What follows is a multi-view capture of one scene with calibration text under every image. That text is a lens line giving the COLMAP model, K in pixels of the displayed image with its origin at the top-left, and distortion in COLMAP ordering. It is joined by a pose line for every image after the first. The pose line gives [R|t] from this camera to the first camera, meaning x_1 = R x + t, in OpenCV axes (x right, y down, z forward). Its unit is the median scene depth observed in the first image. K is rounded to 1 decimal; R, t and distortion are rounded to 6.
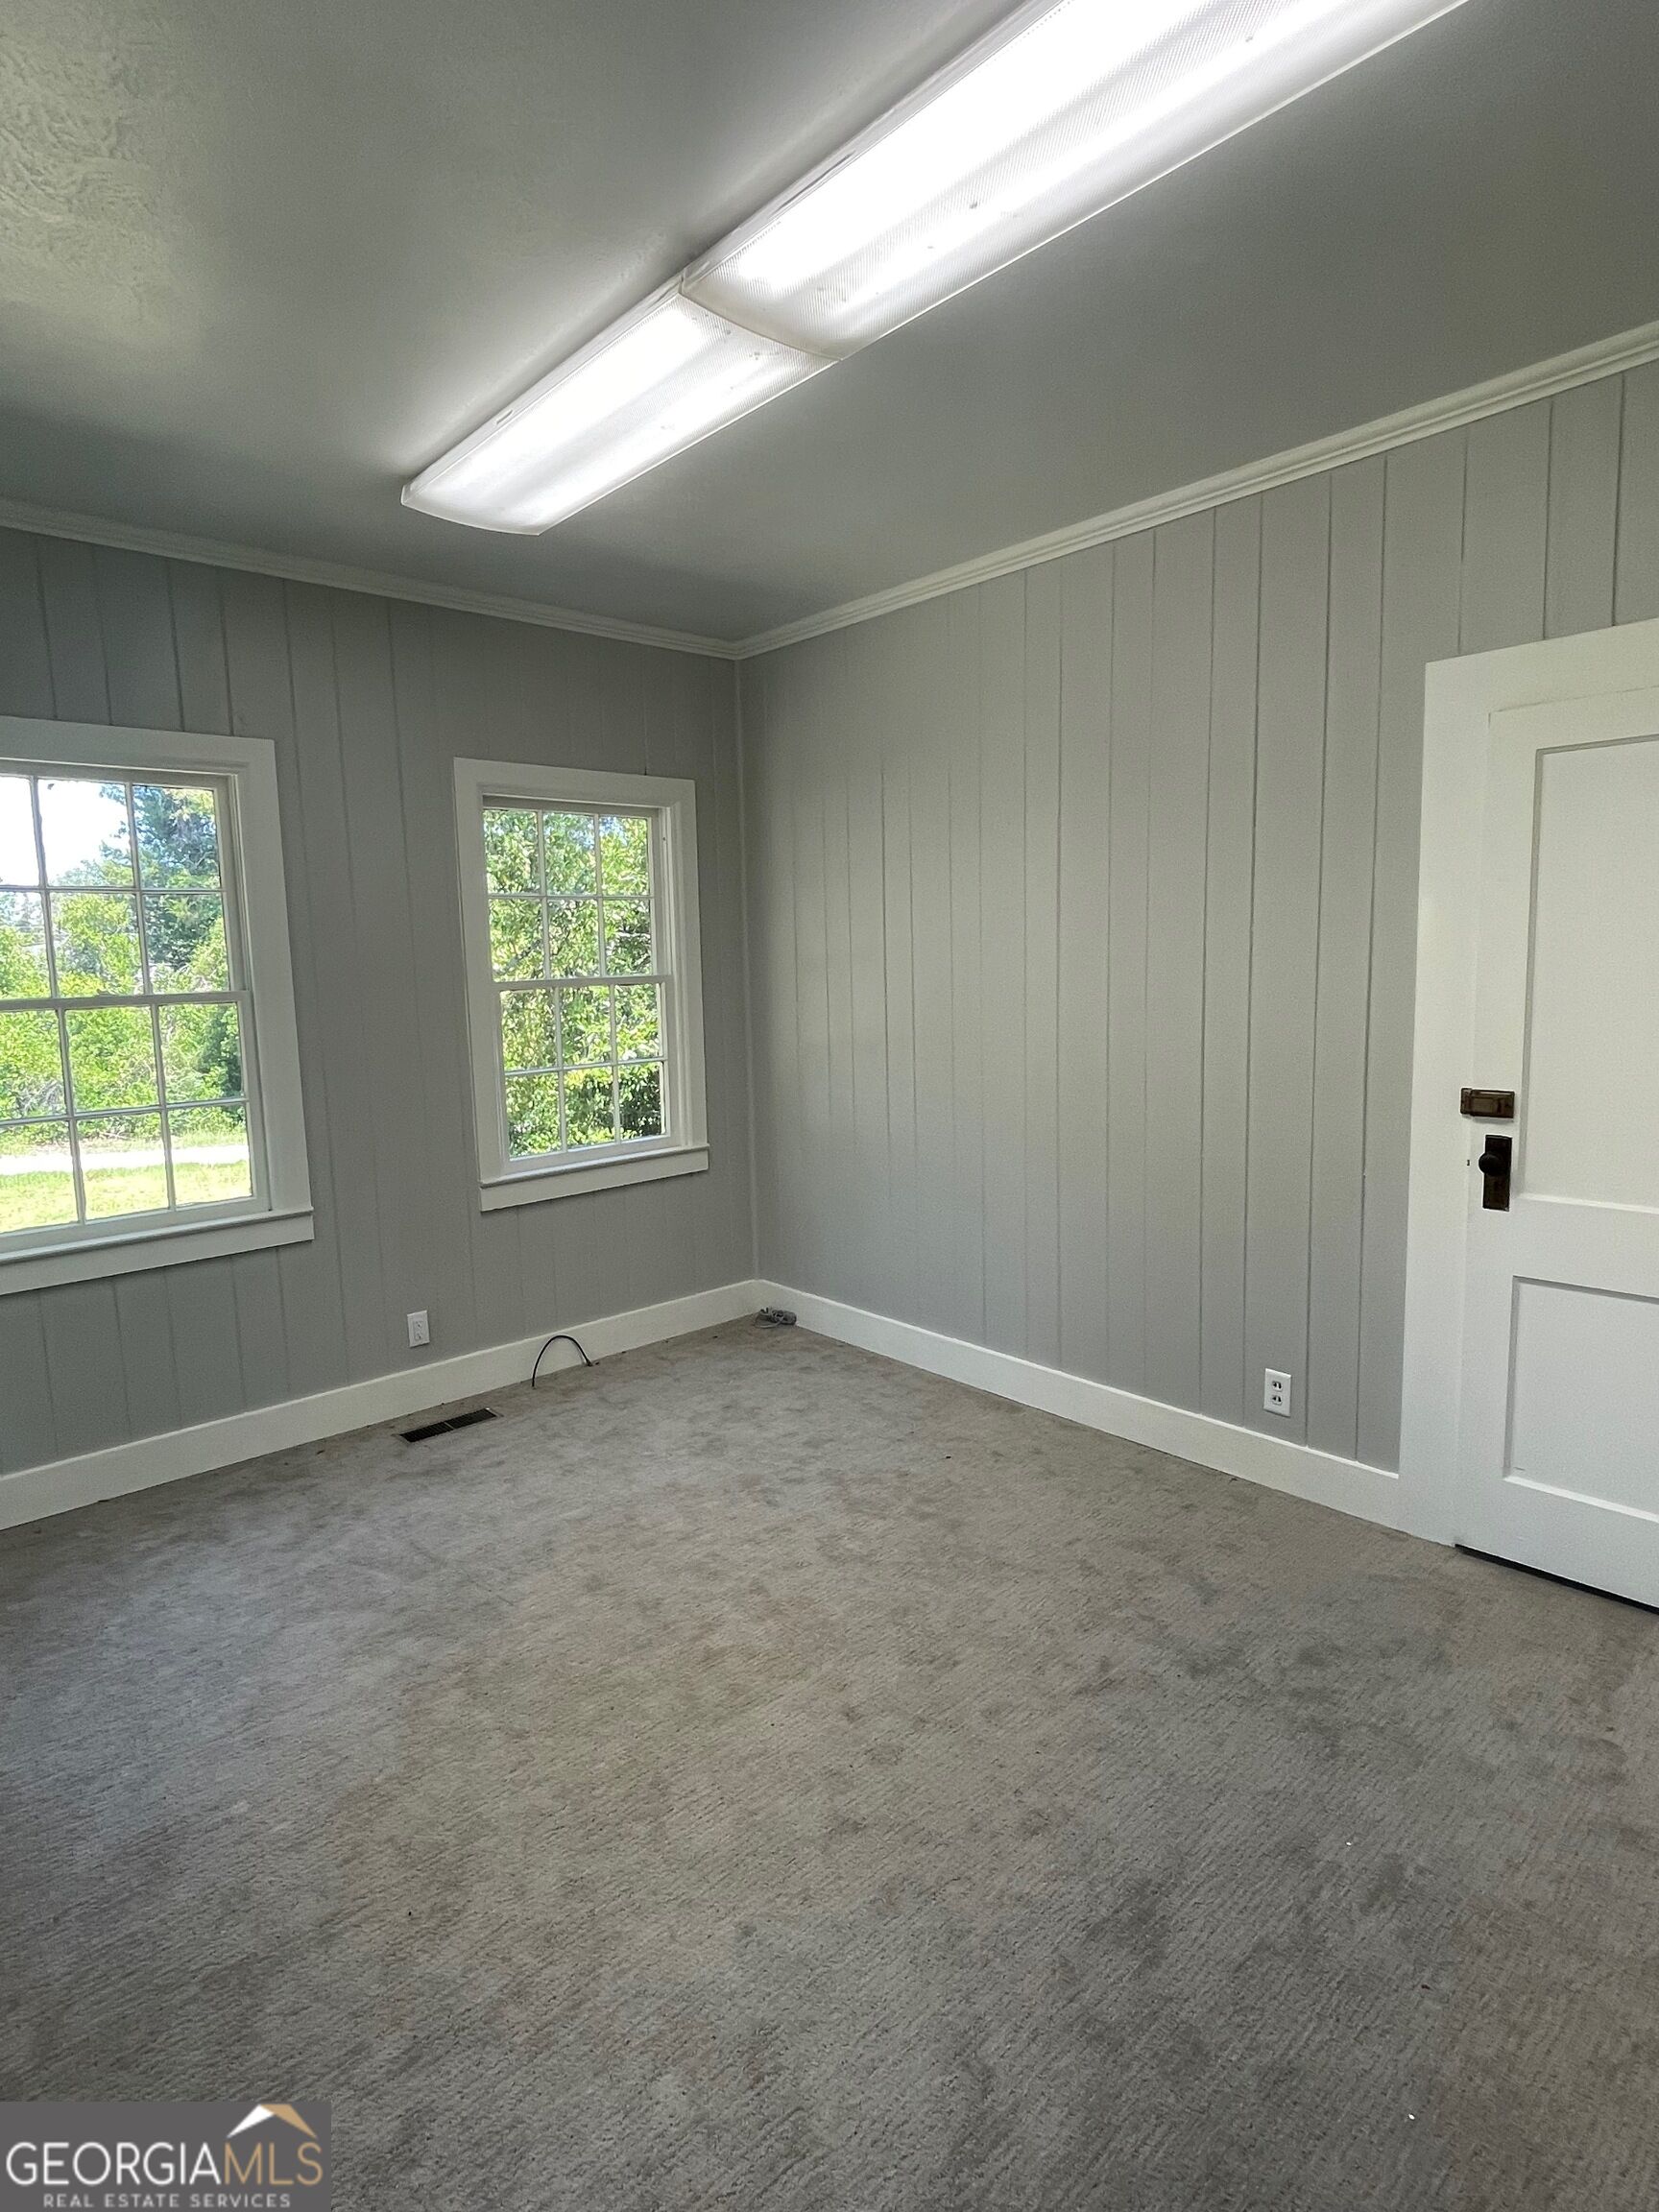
lens RADIAL K [[1169.6, 0, 817.2], [0, 1169.6, 1095.9], [0, 0, 1]] dist [-0.002565, -0.000619]
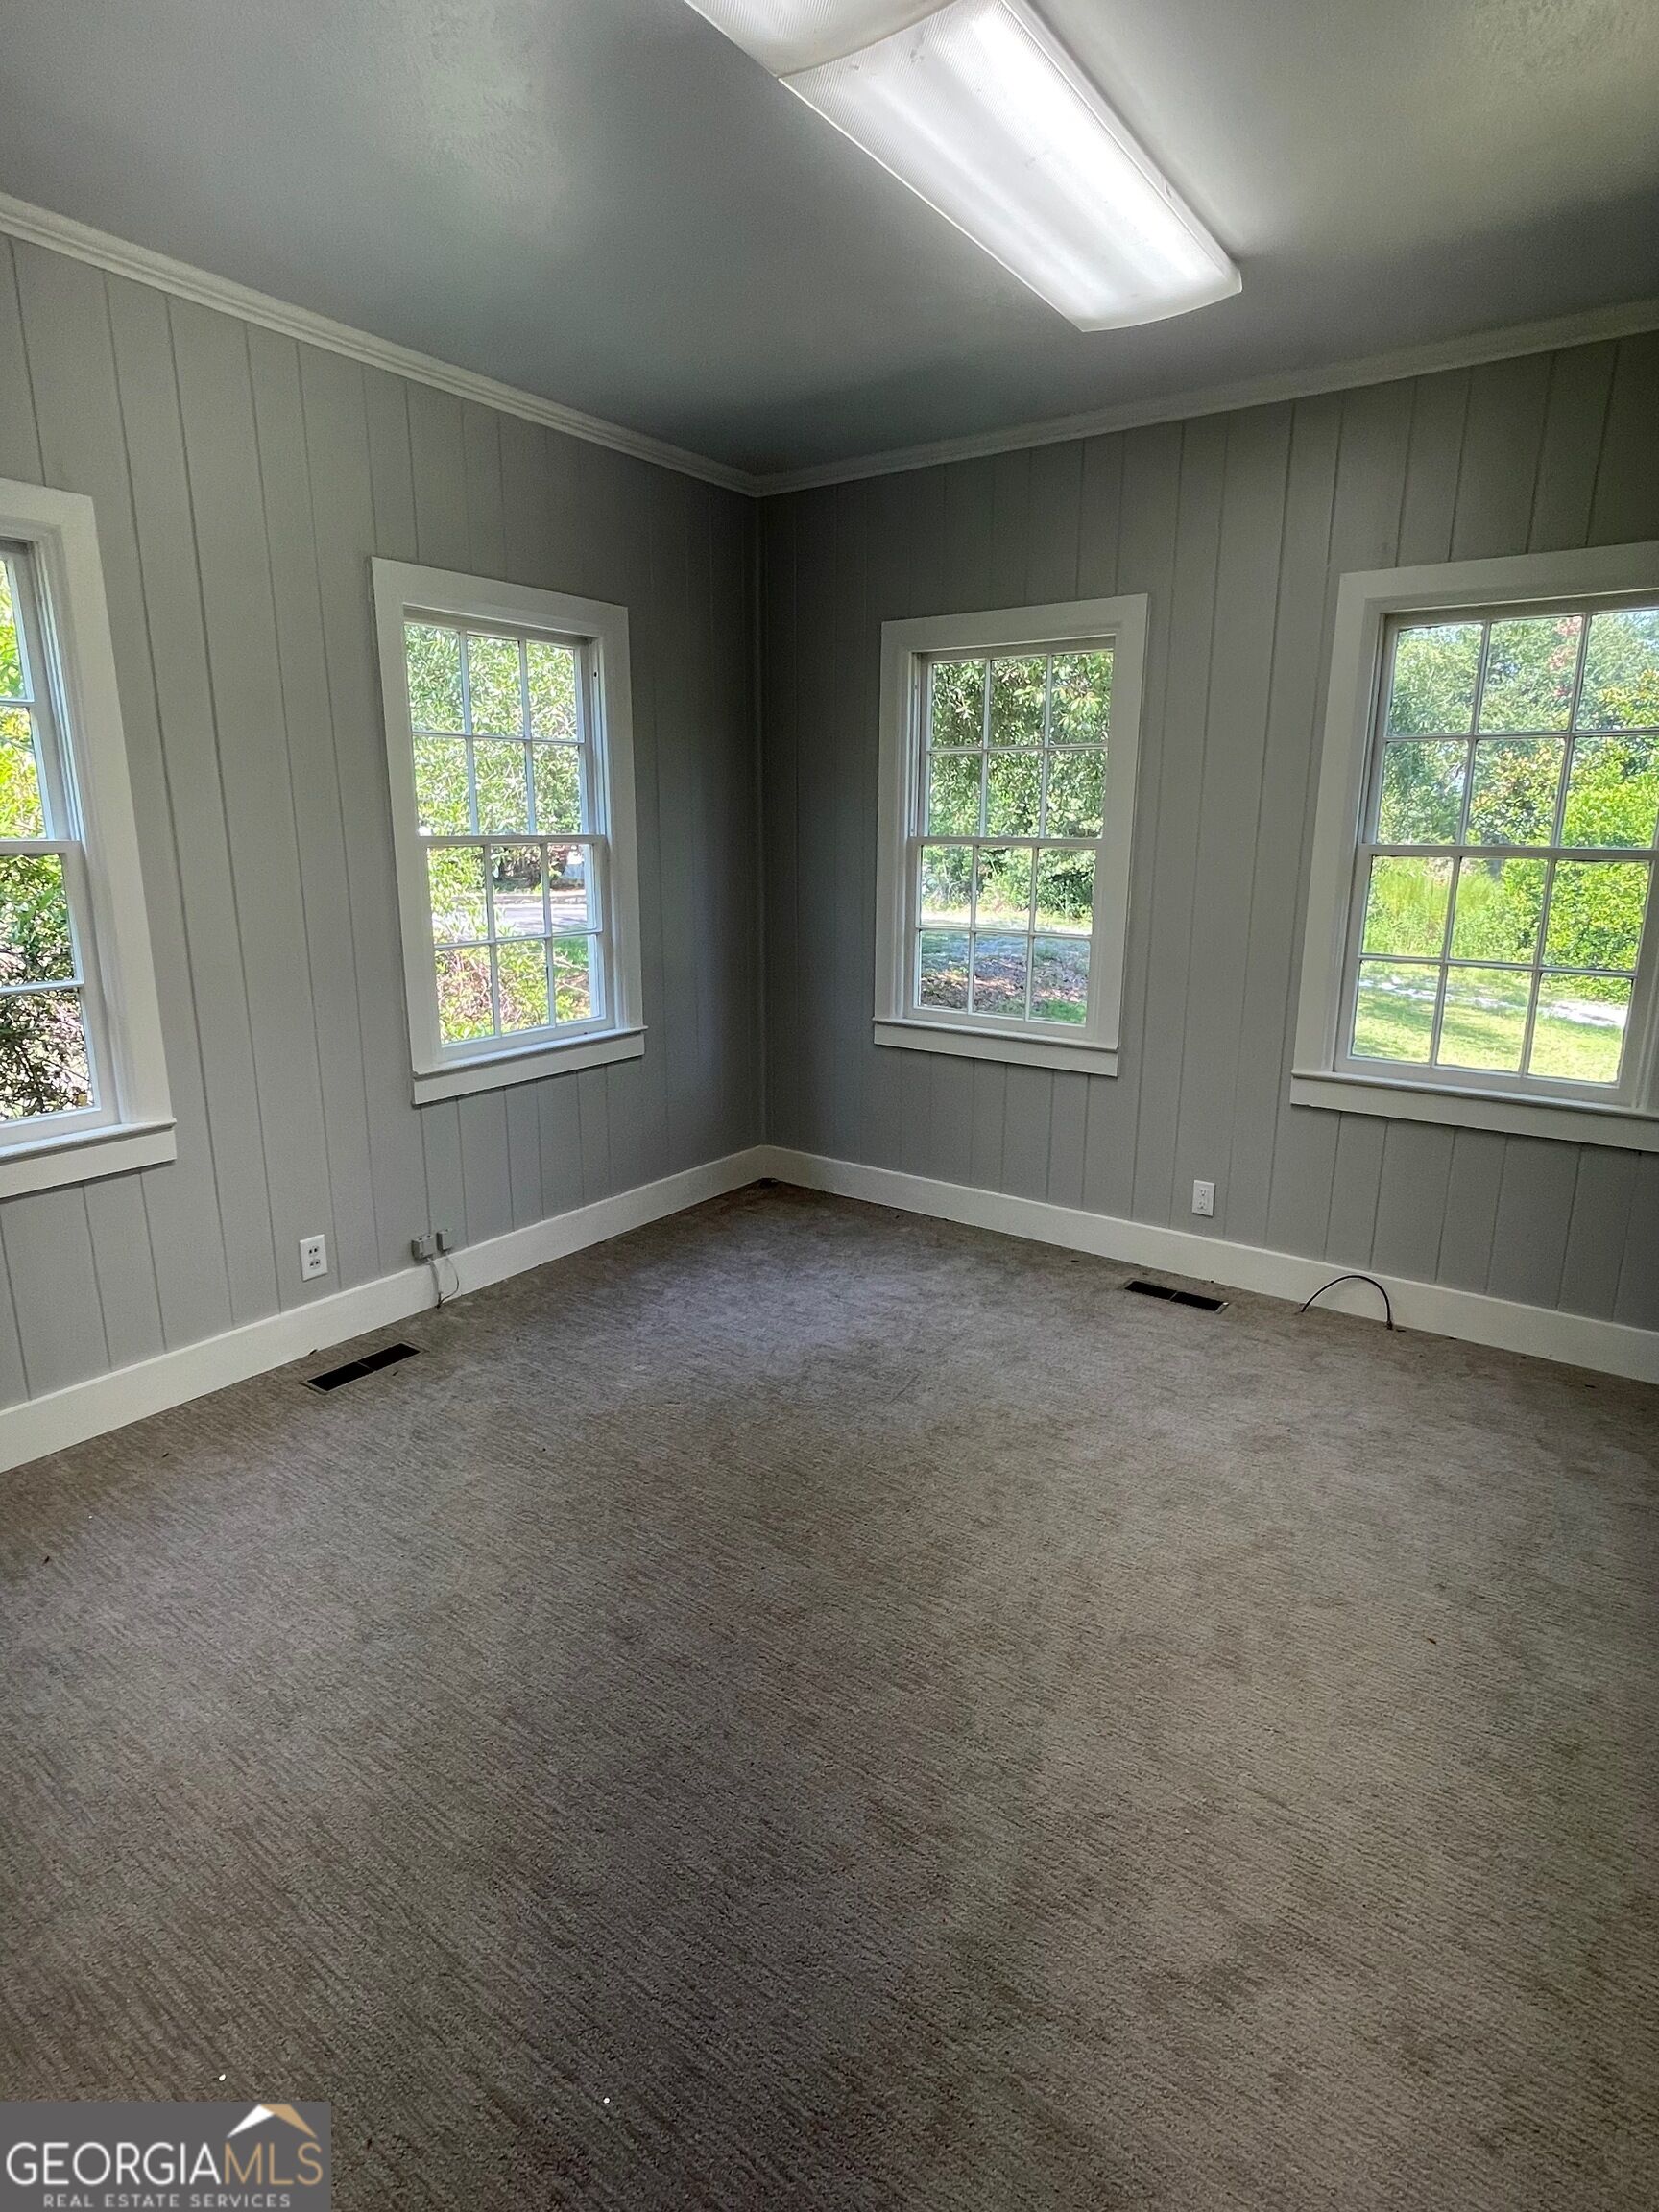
lens RADIAL K [[1169.6, 0, 817.2], [0, 1169.6, 1095.9], [0, 0, 1]] dist [-0.002565, -0.000619]
pose [[0.216068, 0.257179, -0.941899, 0.503630], [-0.133791, 0.963385, 0.232354, -0.070035], [0.967168, 0.075813, 0.242564, 0.452515]]
